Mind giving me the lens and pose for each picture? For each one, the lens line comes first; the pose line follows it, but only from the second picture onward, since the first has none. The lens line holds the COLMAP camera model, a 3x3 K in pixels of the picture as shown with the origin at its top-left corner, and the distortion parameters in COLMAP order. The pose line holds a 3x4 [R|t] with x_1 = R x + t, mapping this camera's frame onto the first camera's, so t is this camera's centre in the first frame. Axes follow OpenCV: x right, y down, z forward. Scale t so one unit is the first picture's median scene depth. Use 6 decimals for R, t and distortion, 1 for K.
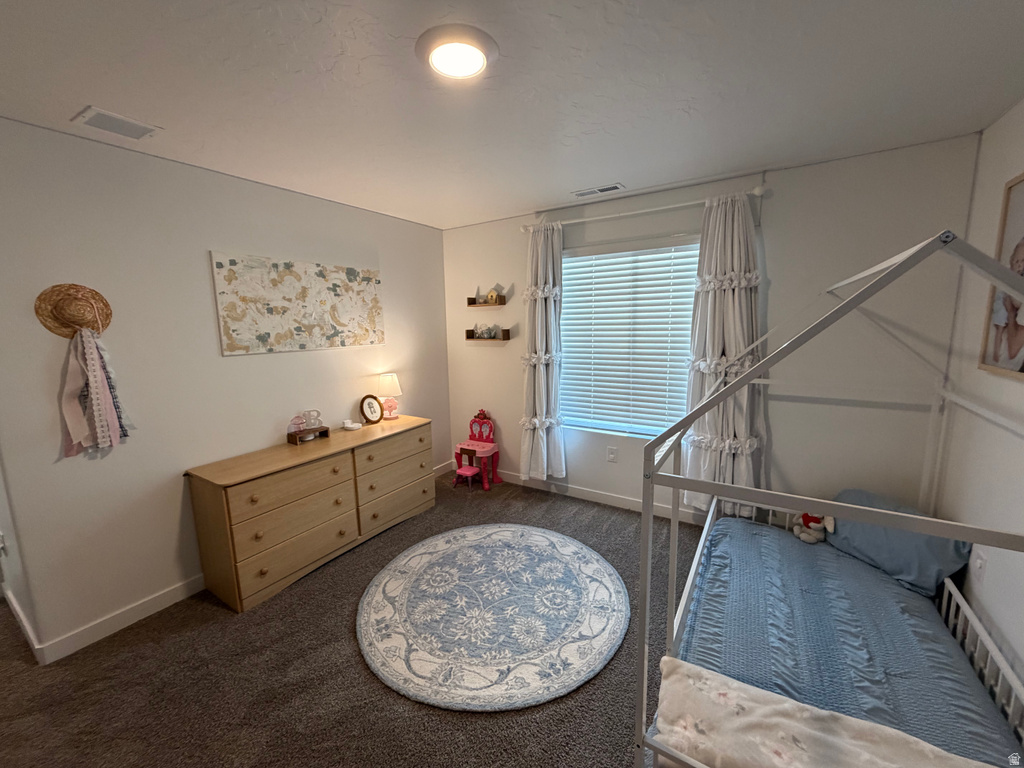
lens RADIAL K [[409.3, 0, 509.4], [0, 409.3, 383.9], [0, 0, 1]] dist [-0.000153, 0.000284]
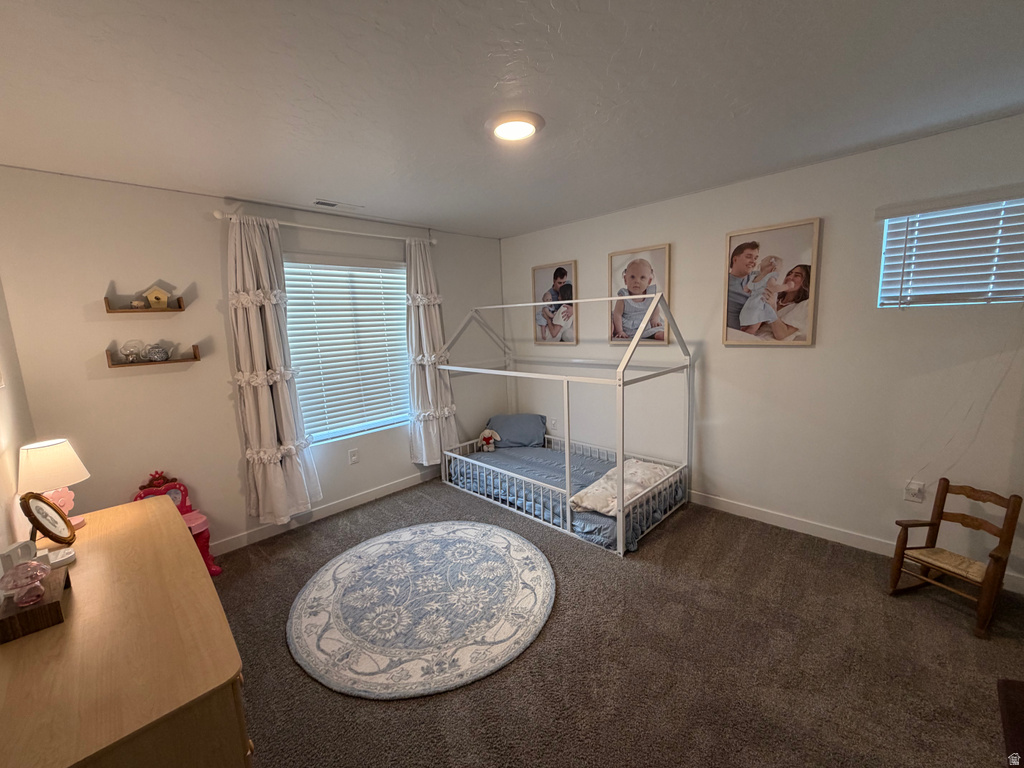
lens RADIAL K [[409.3, 0, 509.4], [0, 409.3, 383.9], [0, 0, 1]] dist [-0.000153, 0.000284]
pose [[0.213496, -0.138495, 0.967077, -0.825741], [0.184626, 0.977783, 0.099269, -0.050600], [-0.959340, 0.157354, 0.234322, 0.433482]]
